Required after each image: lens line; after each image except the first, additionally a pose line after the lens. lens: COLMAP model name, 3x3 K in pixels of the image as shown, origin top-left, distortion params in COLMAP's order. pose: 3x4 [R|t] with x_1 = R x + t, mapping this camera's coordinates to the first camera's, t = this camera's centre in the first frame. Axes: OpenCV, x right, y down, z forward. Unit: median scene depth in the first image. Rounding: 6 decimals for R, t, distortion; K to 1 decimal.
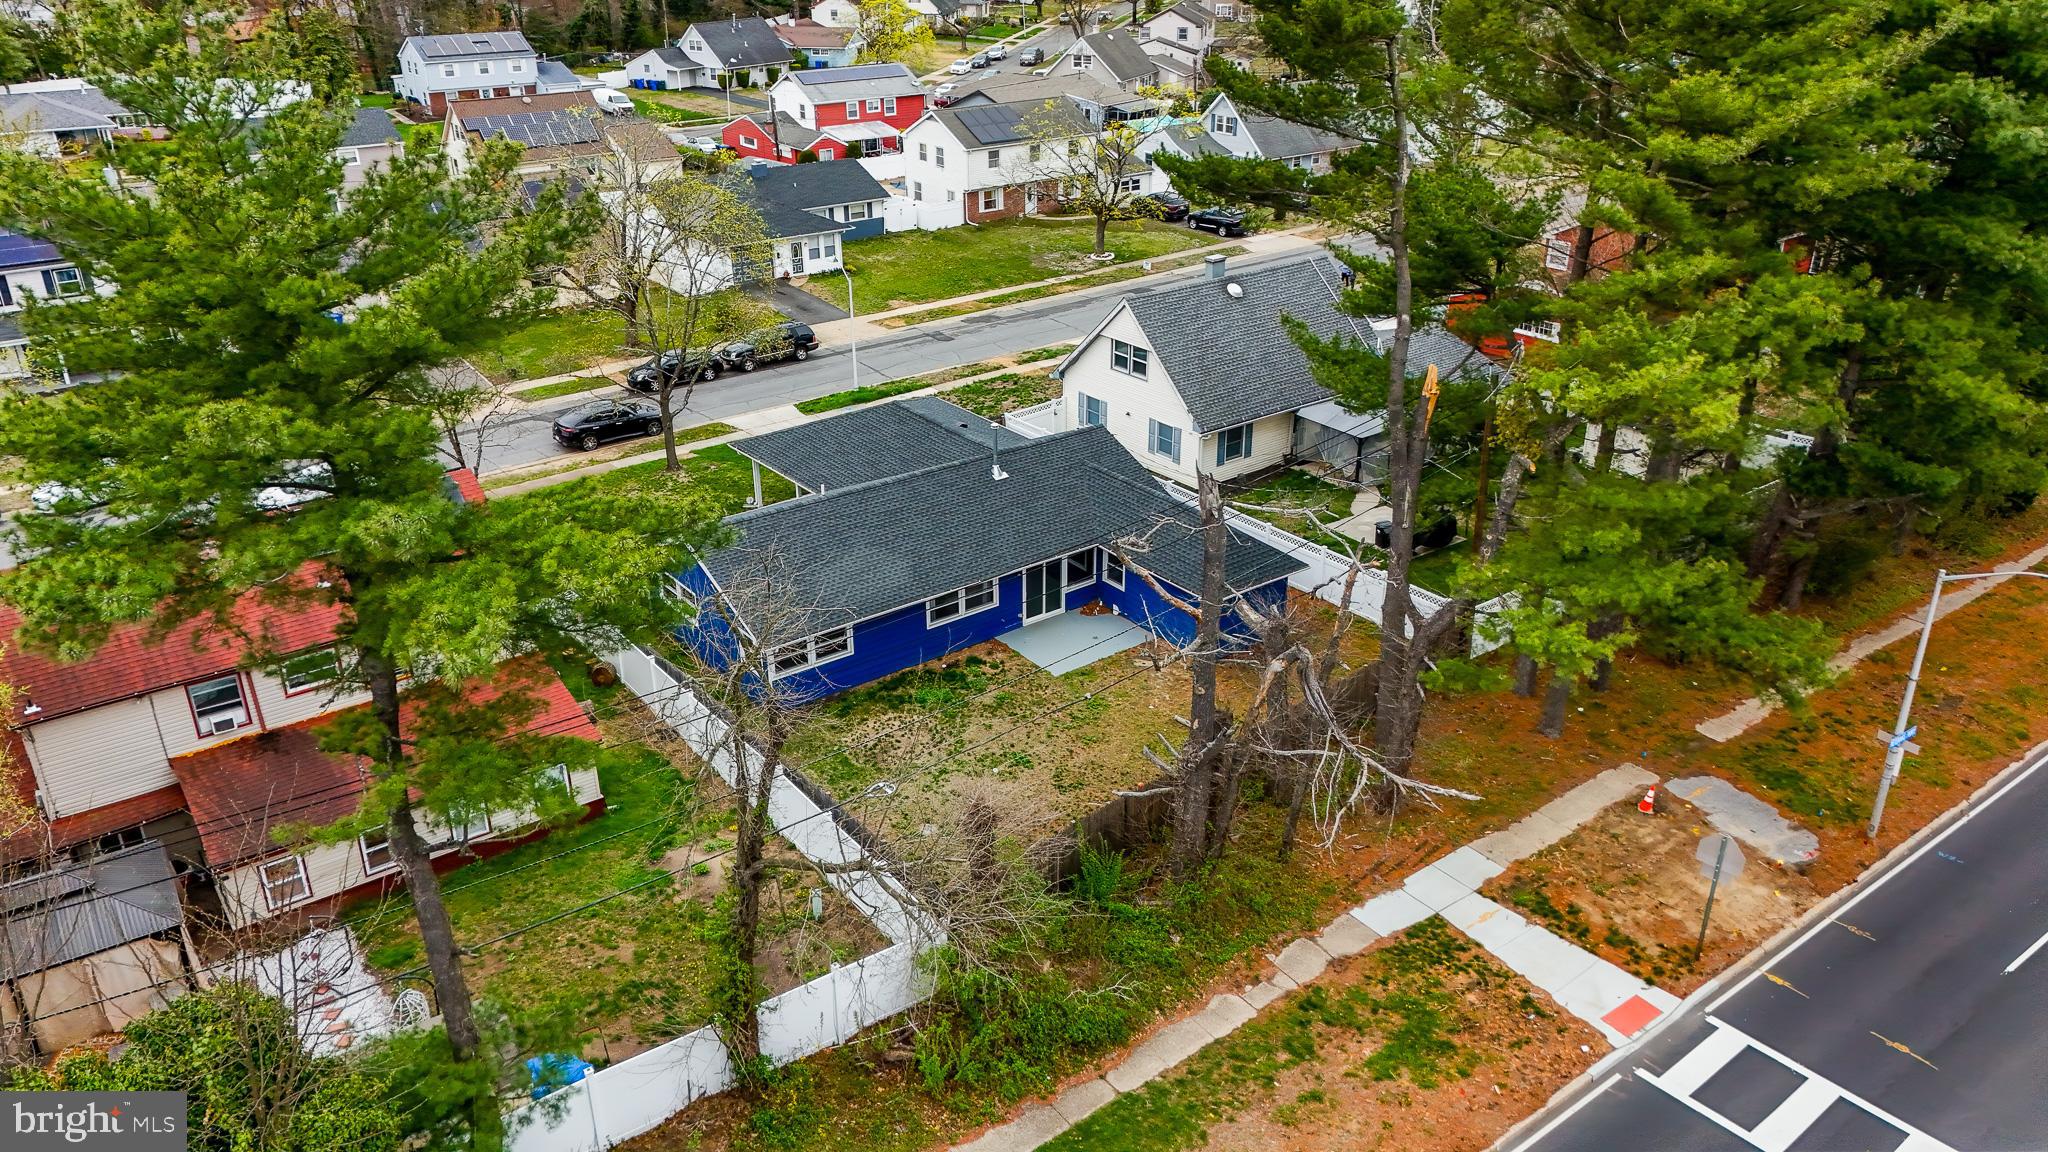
lens RADIAL K [[1499.0, 0, 1032.5], [0, 1499.0, 574.4], [0, 0, 1]] dist [0.096303, -0.112714]
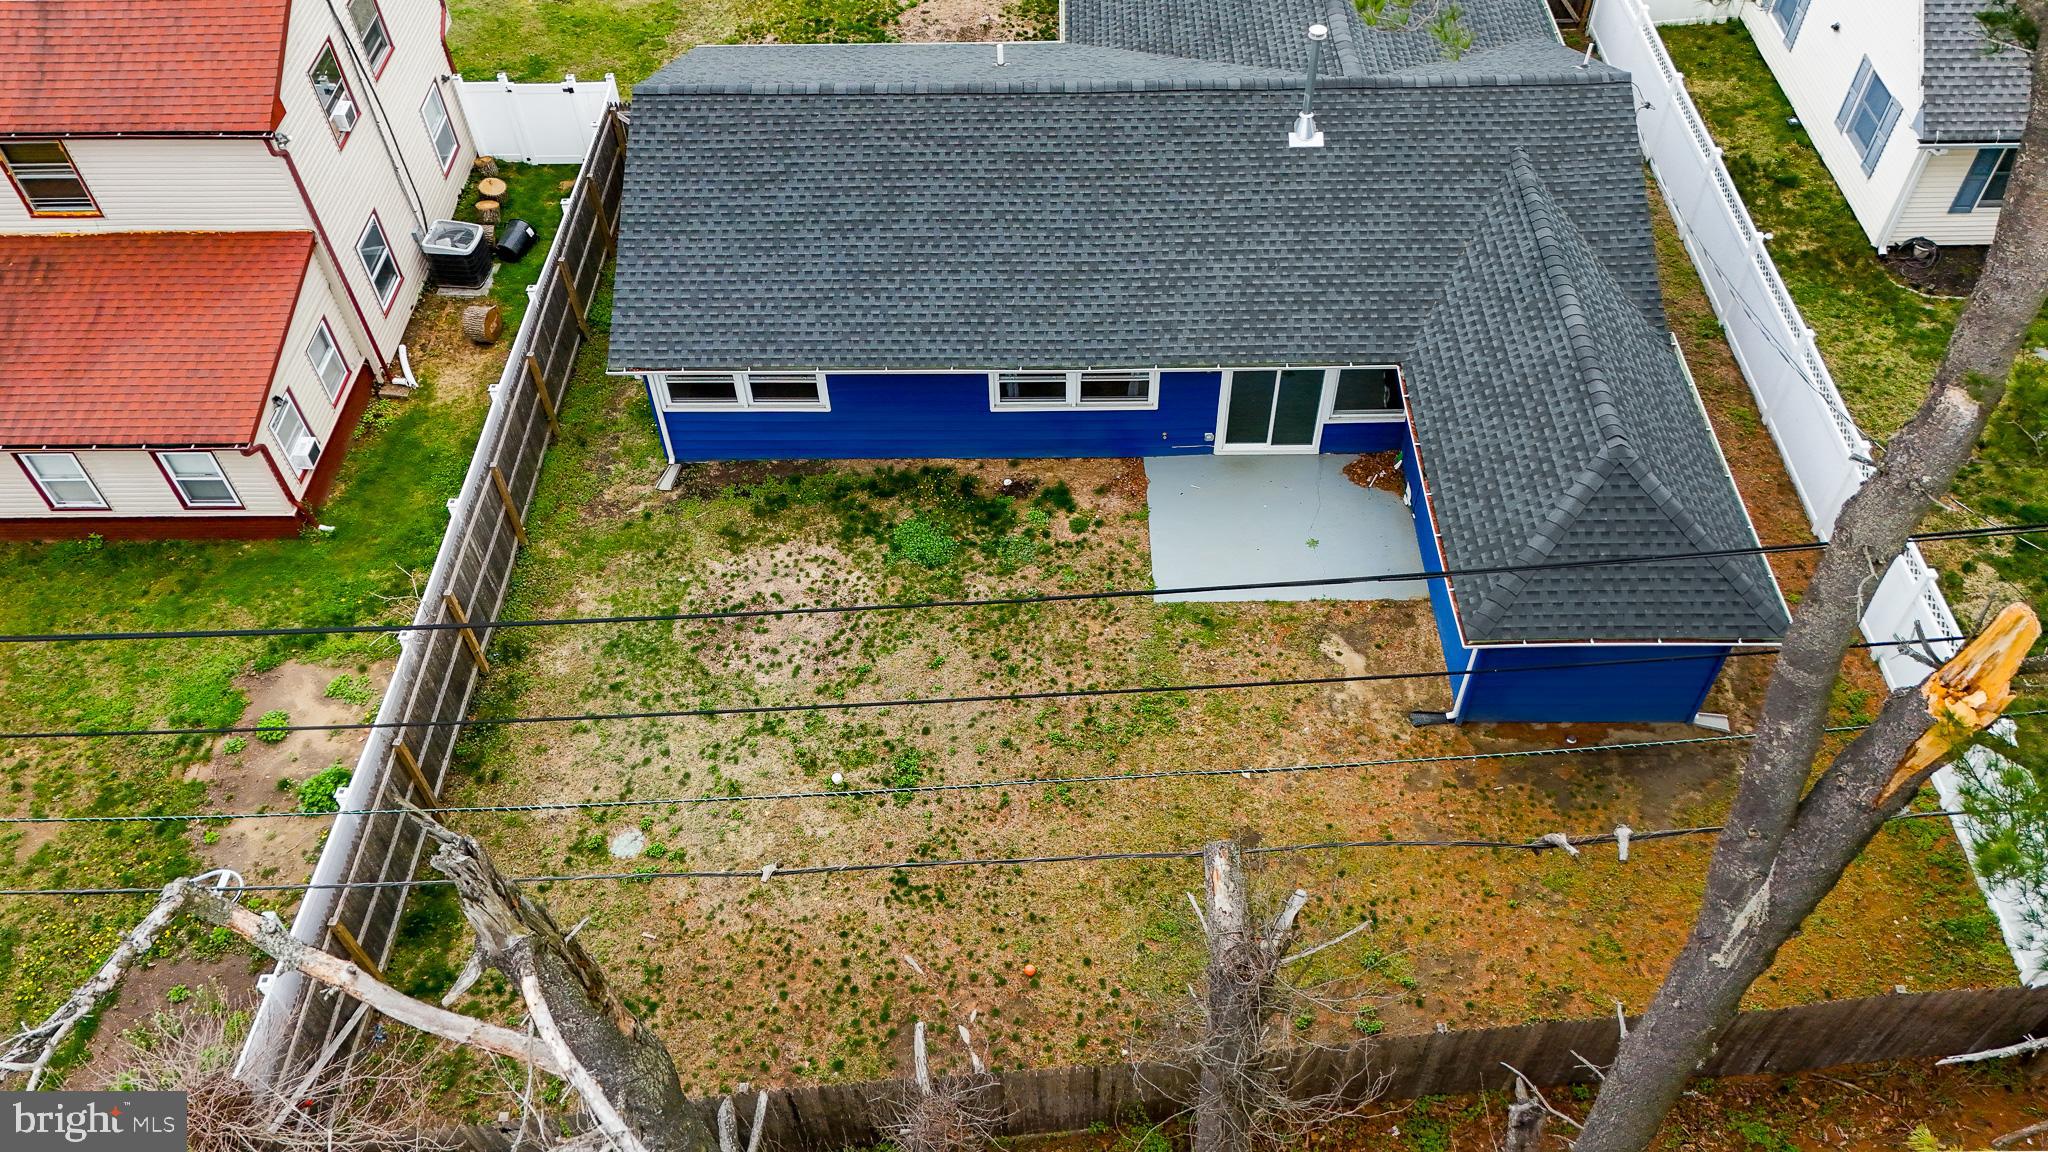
lens RADIAL K [[1512.3, 0, 1013.0], [0, 1512.3, 580.4], [0, 0, 1]] dist [0.102375, -0.118686]
pose [[0.788192, 0.454893, -0.414518, 0.173218], [-0.241242, 0.848009, 0.471893, -0.155957], [0.566176, -0.271943, 0.778134, 0.536189]]
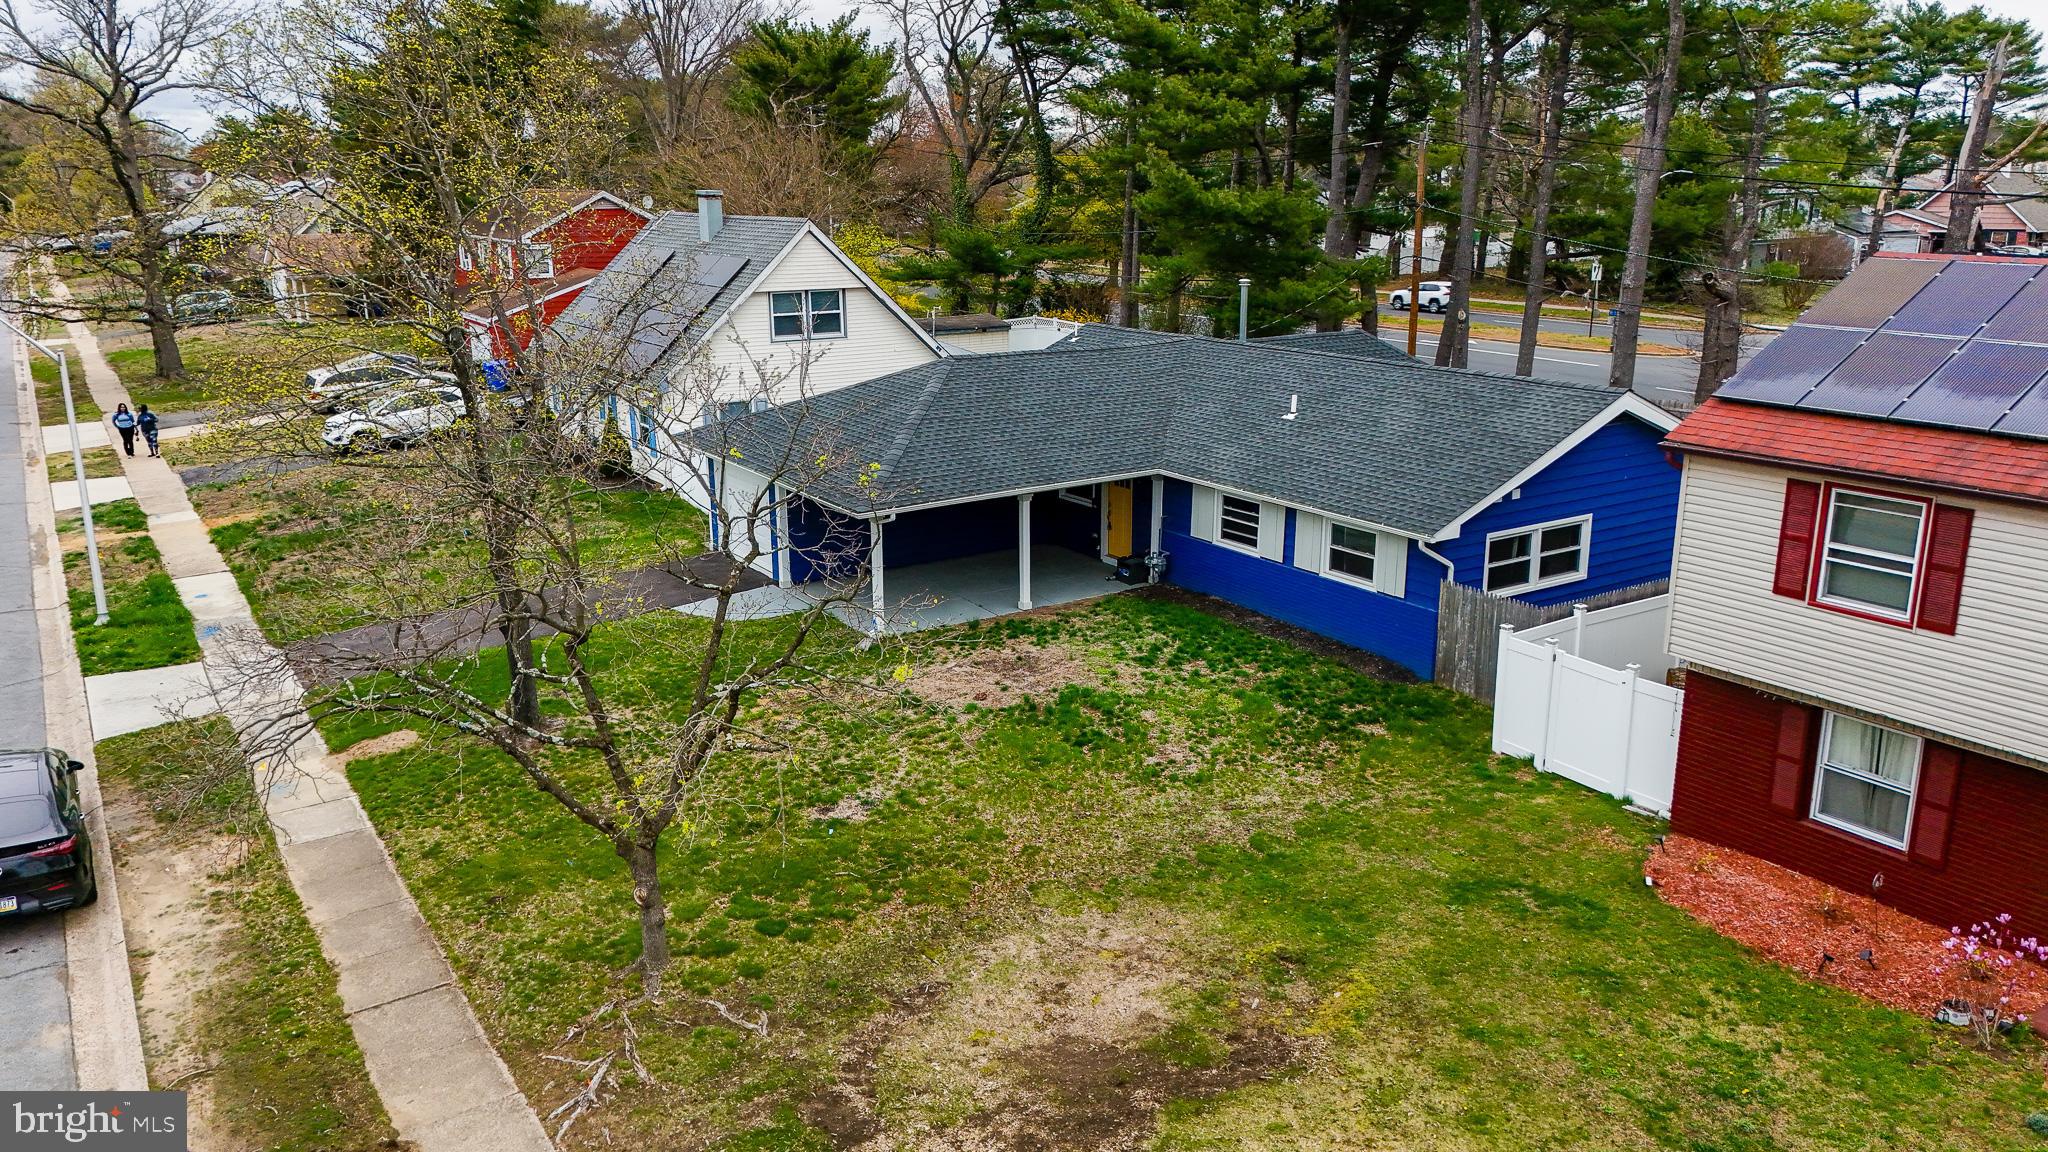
lens RADIAL K [[1499.0, 0, 1032.5], [0, 1499.0, 574.4], [0, 0, 1]] dist [0.096303, -0.112714]
pose [[0.067567, -0.252001, 0.965365, -0.749689], [0.420202, 0.884764, 0.201550, -0.163515], [-0.904911, 0.392030, 0.165672, 1.029270]]
